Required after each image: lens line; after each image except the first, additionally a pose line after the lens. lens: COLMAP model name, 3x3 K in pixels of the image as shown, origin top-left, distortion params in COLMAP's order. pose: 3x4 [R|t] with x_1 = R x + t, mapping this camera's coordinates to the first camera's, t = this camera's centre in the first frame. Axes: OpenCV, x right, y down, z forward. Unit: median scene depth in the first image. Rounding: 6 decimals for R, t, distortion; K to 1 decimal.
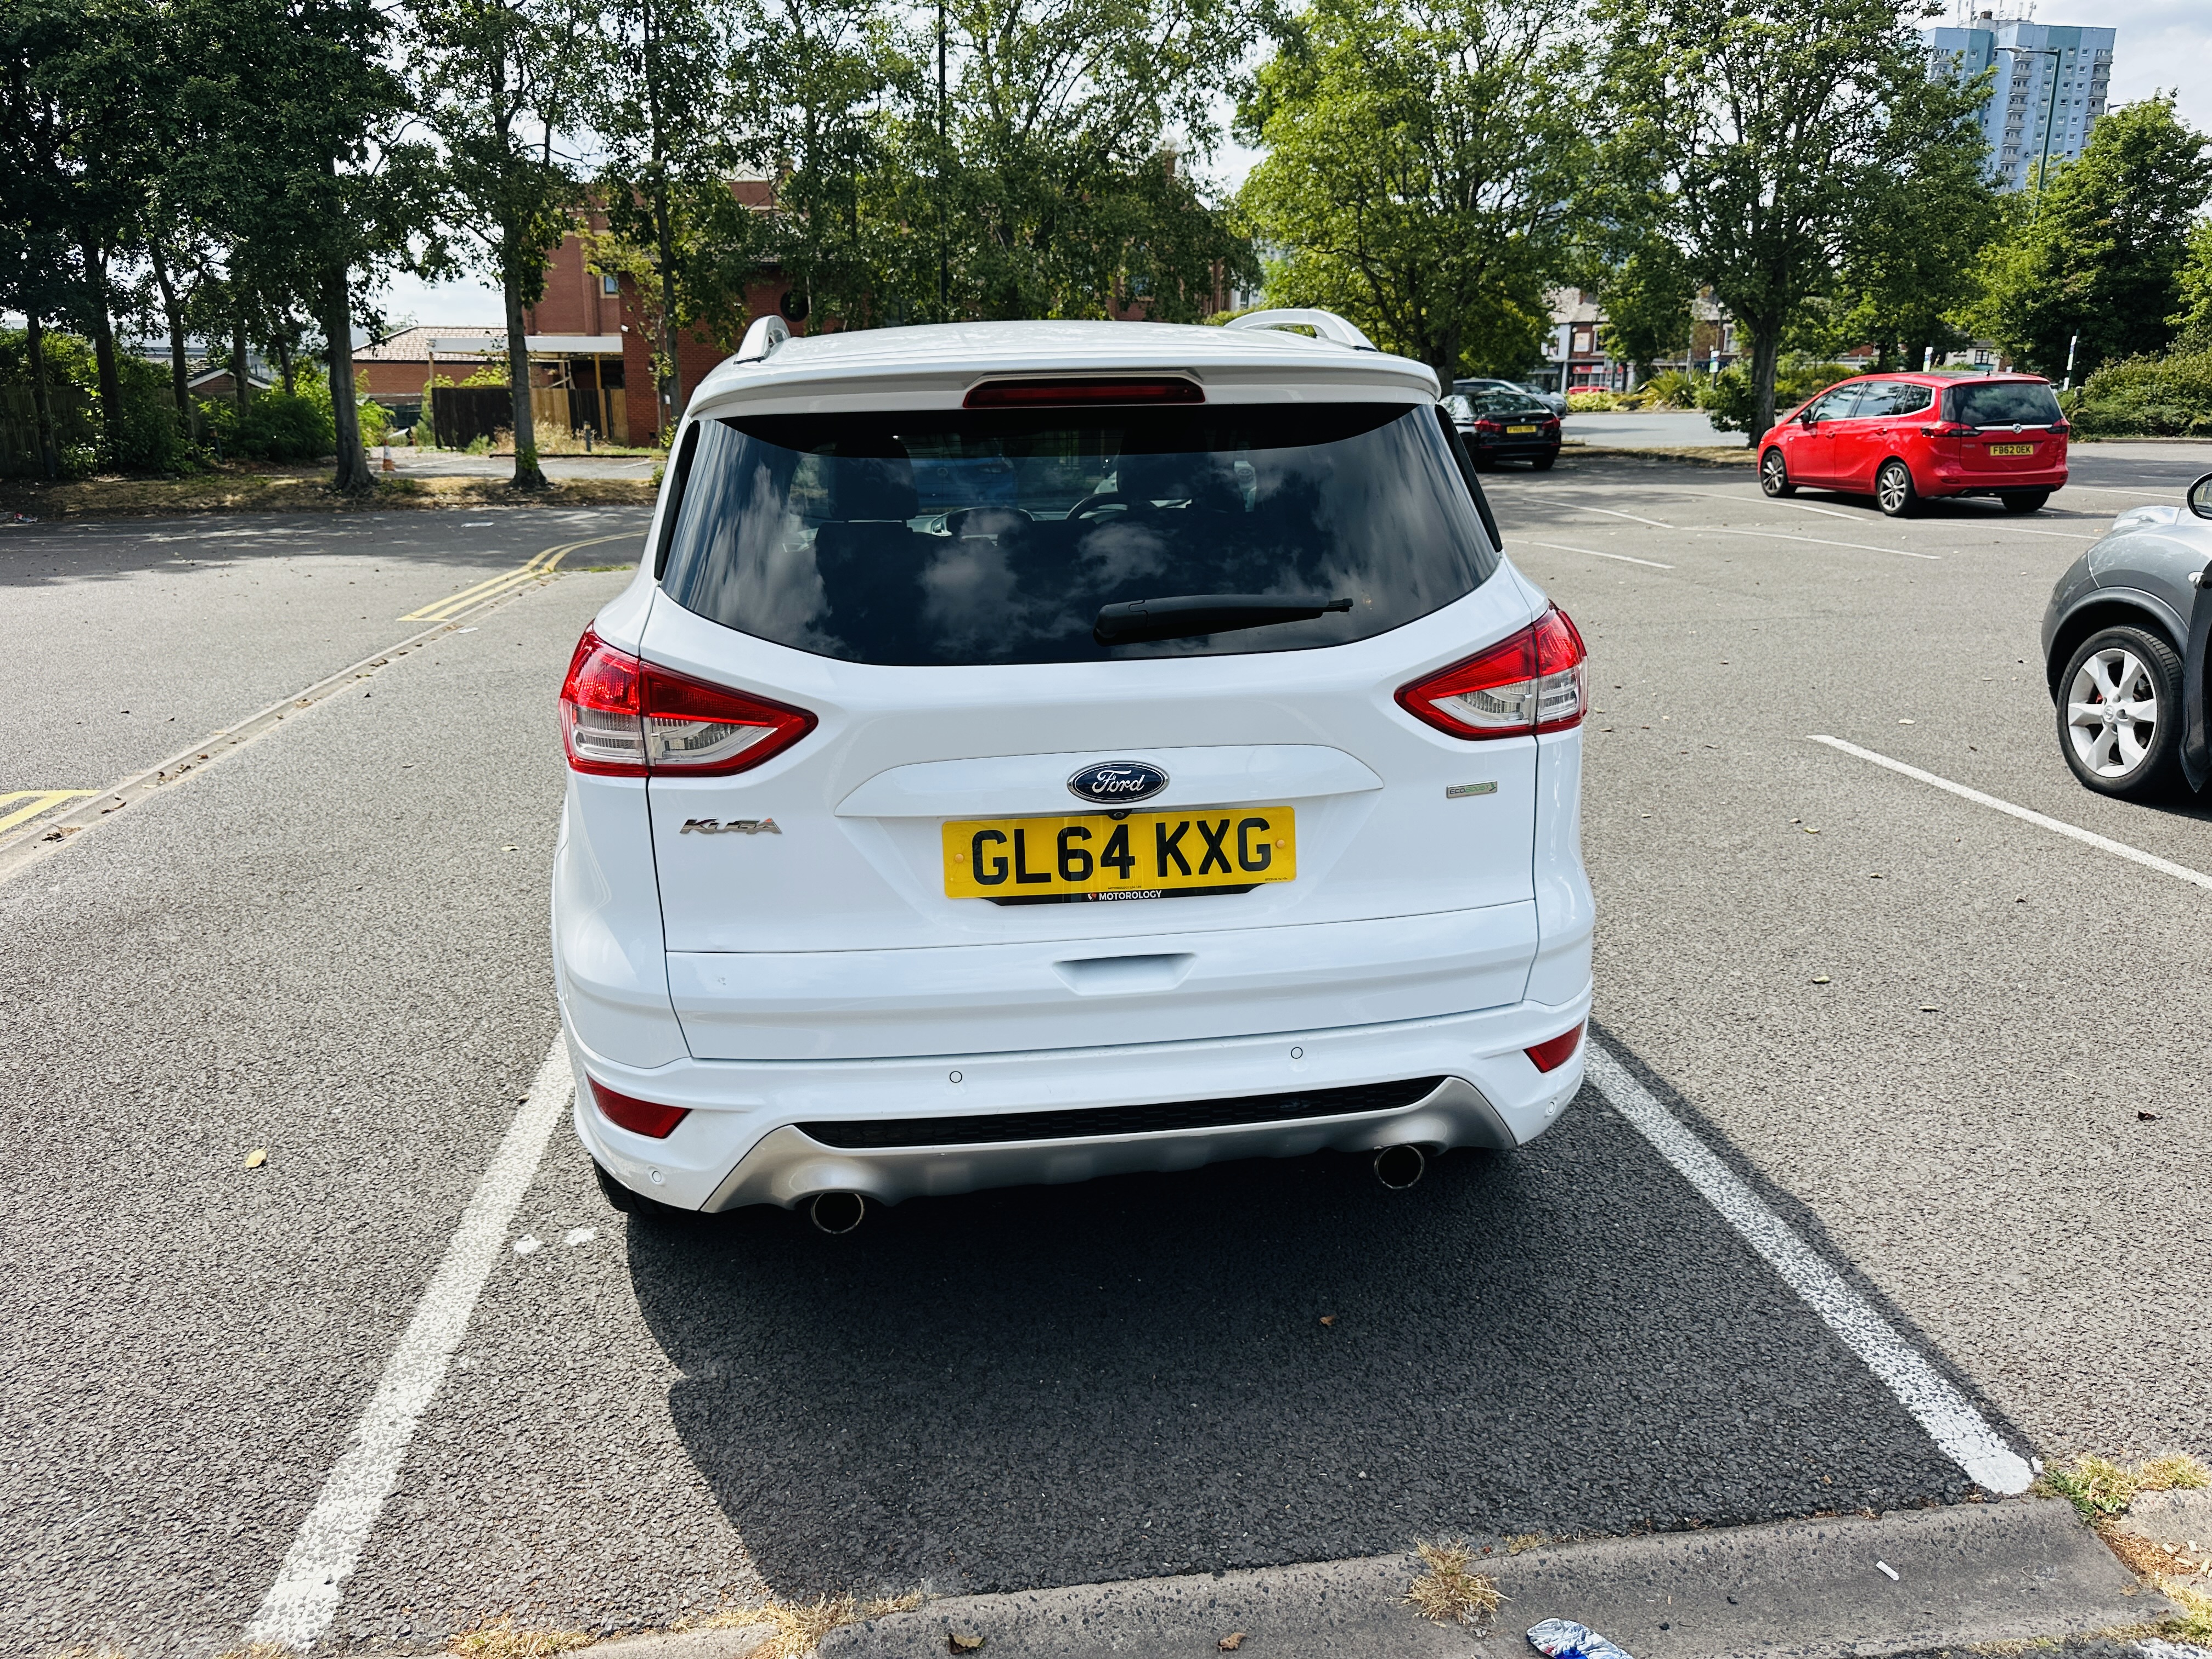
lens RADIAL K [[1588.3, 0, 1109.5], [0, 1588.3, 812.3], [0, 0, 1]] dist [0.028182, -0.029429]
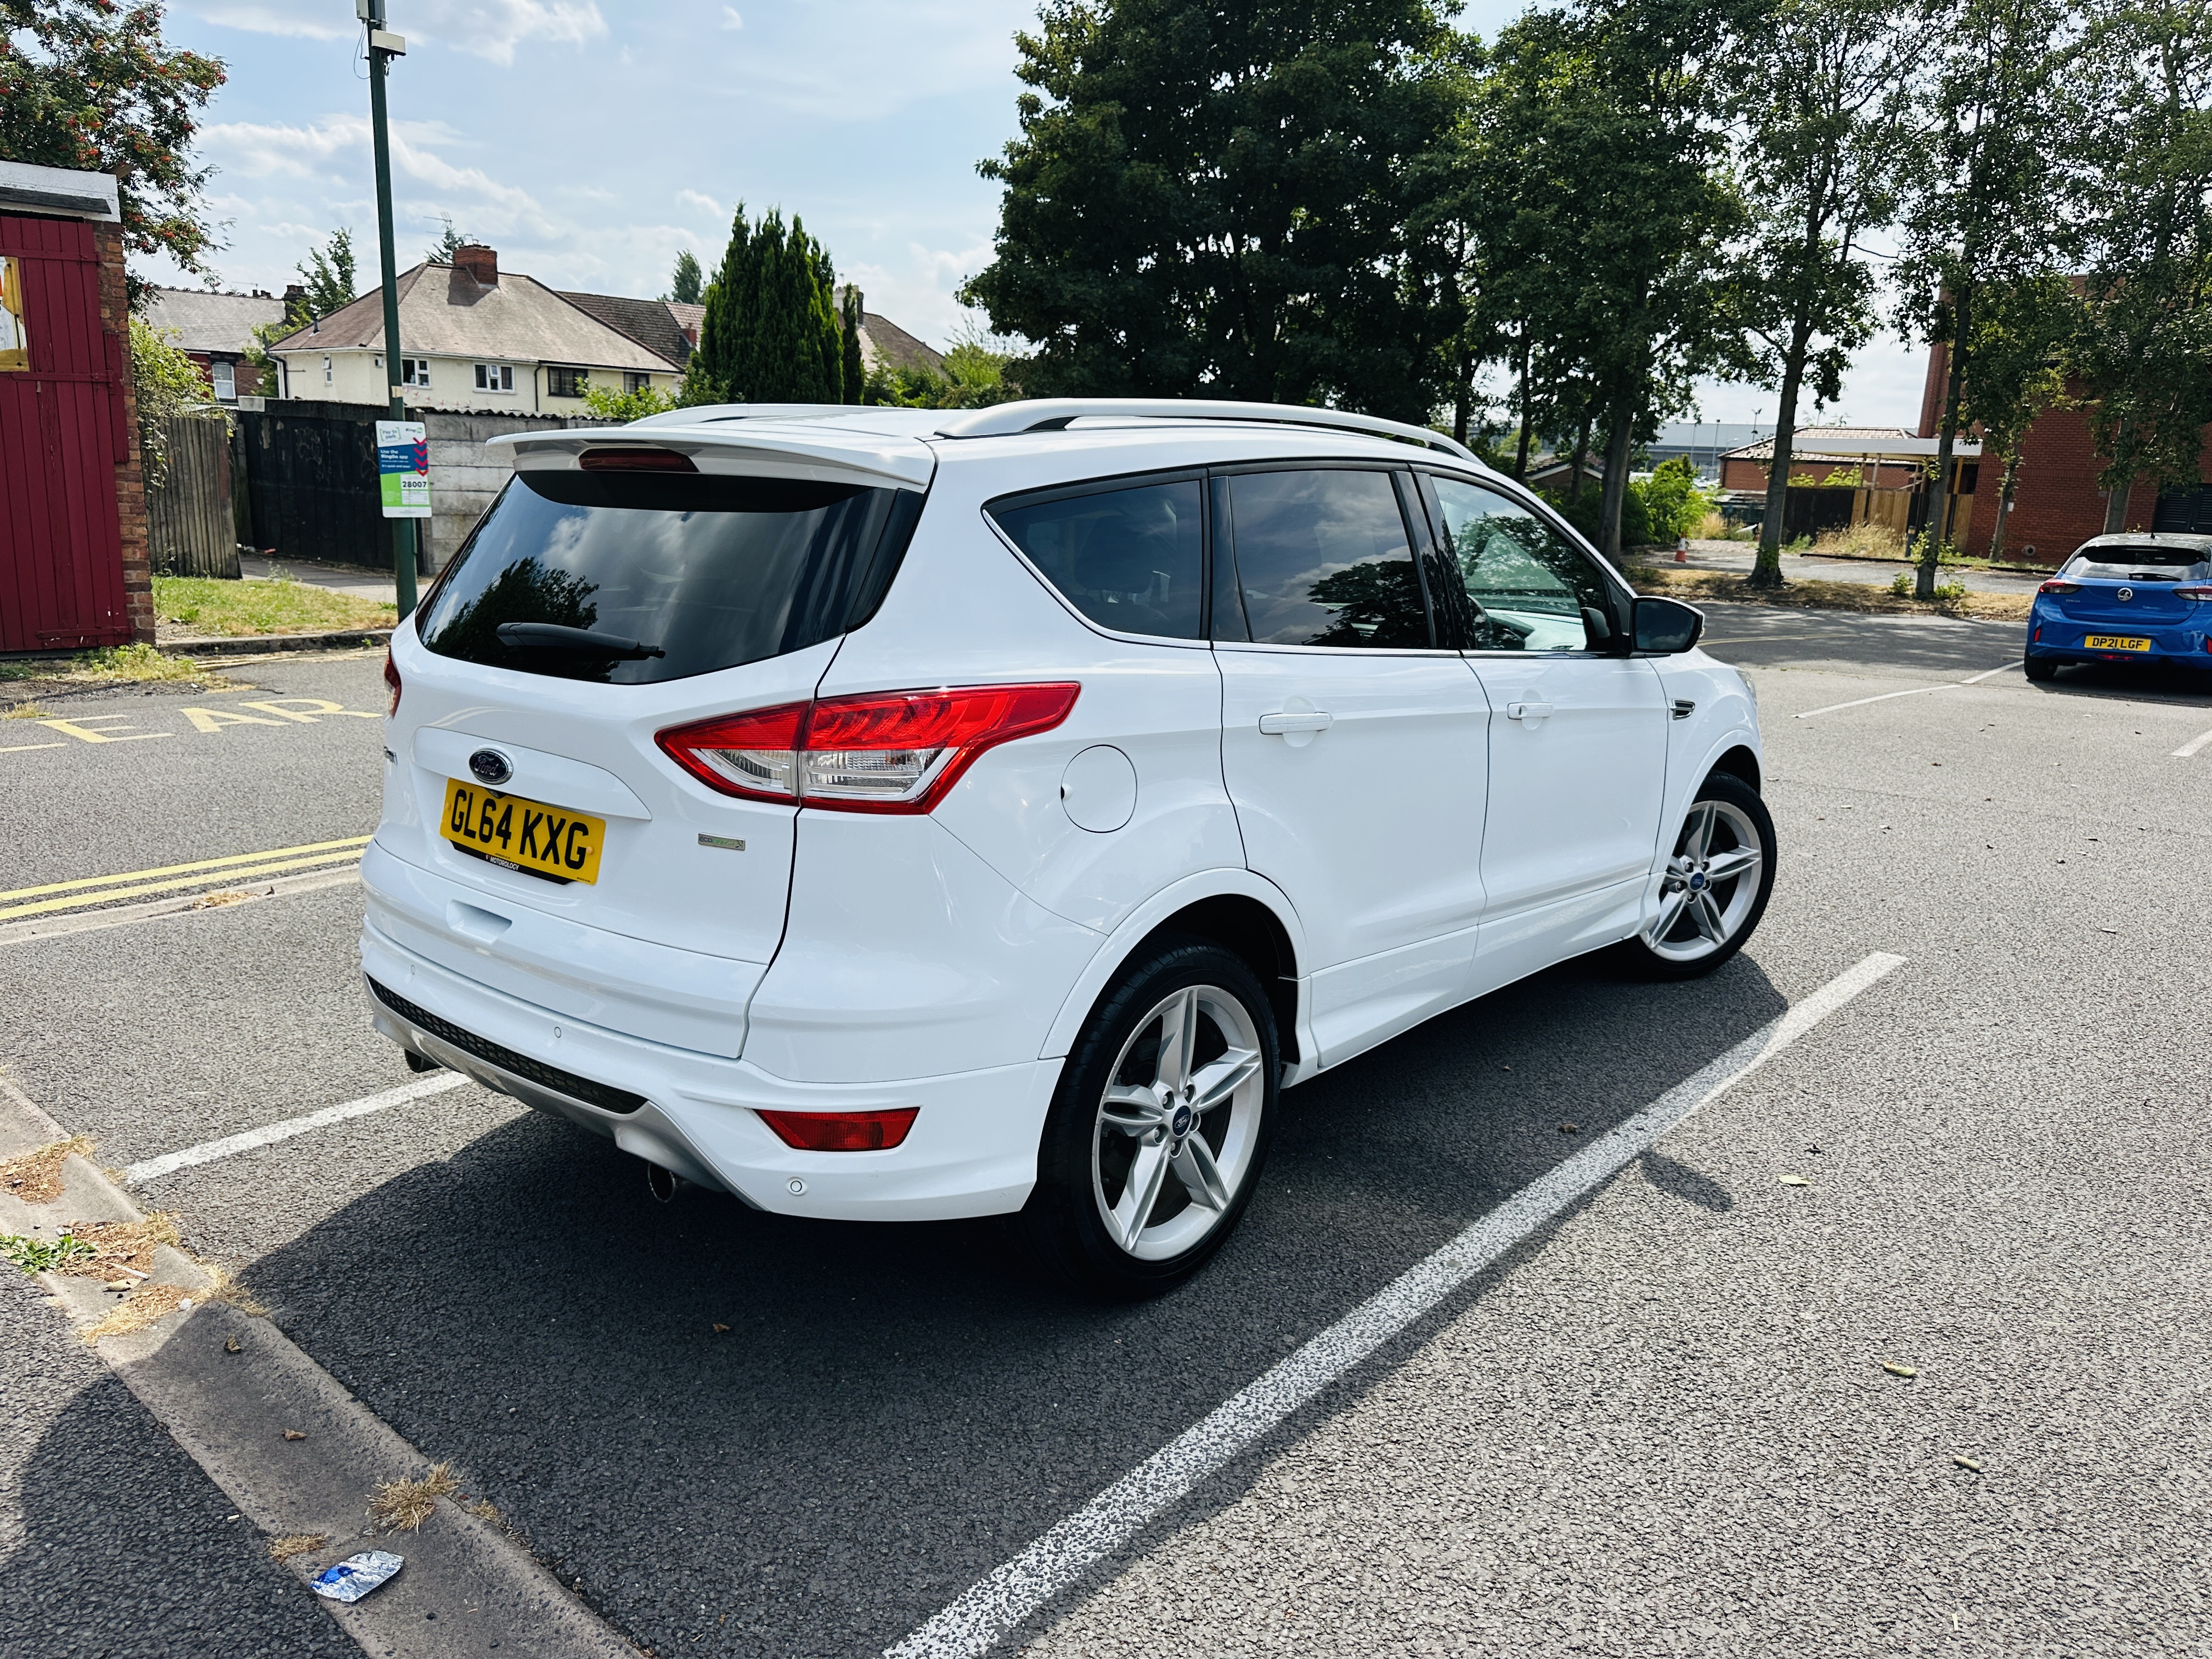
lens RADIAL K [[1588.3, 0, 1127.8], [0, 1588.3, 831.8], [0, 0, 1]] dist [0.028182, -0.029429]
pose [[0.669142, 0.190064, -0.718418, 1.193980], [-0.224058, 0.973352, 0.048818, -0.136625], [0.708552, 0.128301, 0.693897, 0.476861]]
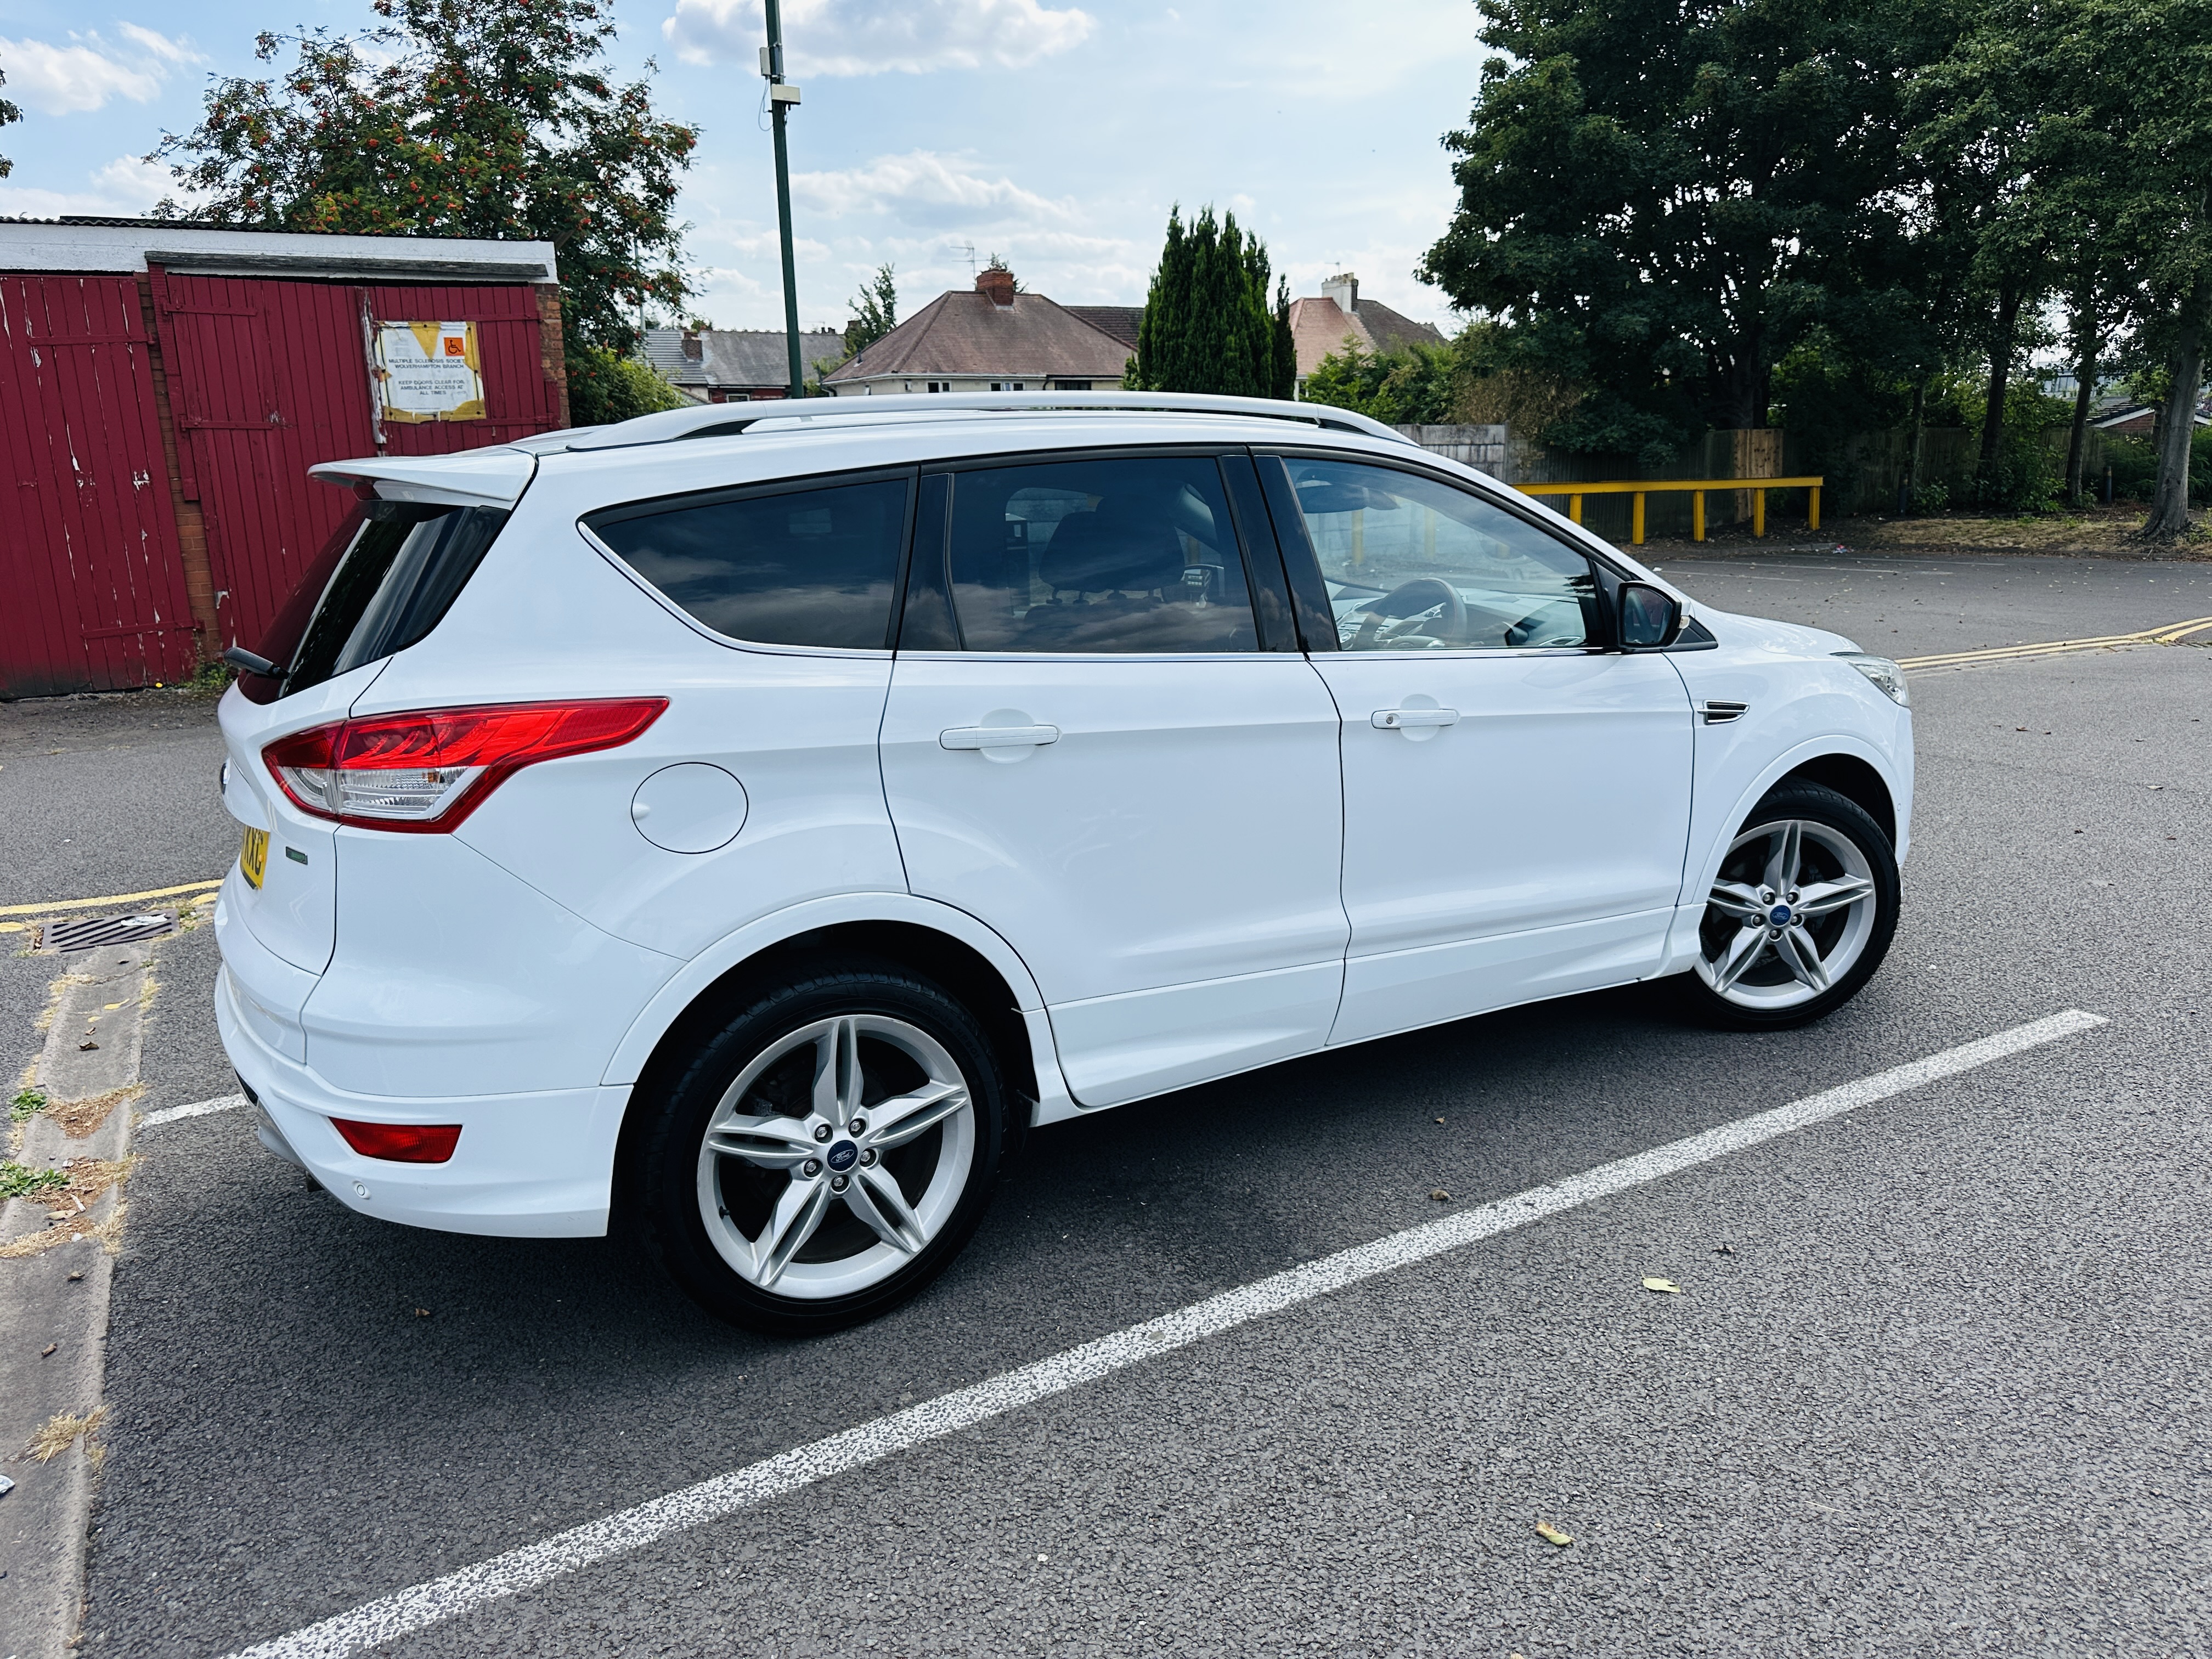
lens RADIAL K [[1588.3, 0, 1147.9], [0, 1588.3, 844.6], [0, 0, 1]] dist [0.028182, -0.029429]
pose [[0.401464, 0.214000, -0.890523, 1.479612], [-0.214924, 0.967181, 0.135530, -0.304773], [0.890300, 0.136985, 0.434282, 1.075545]]
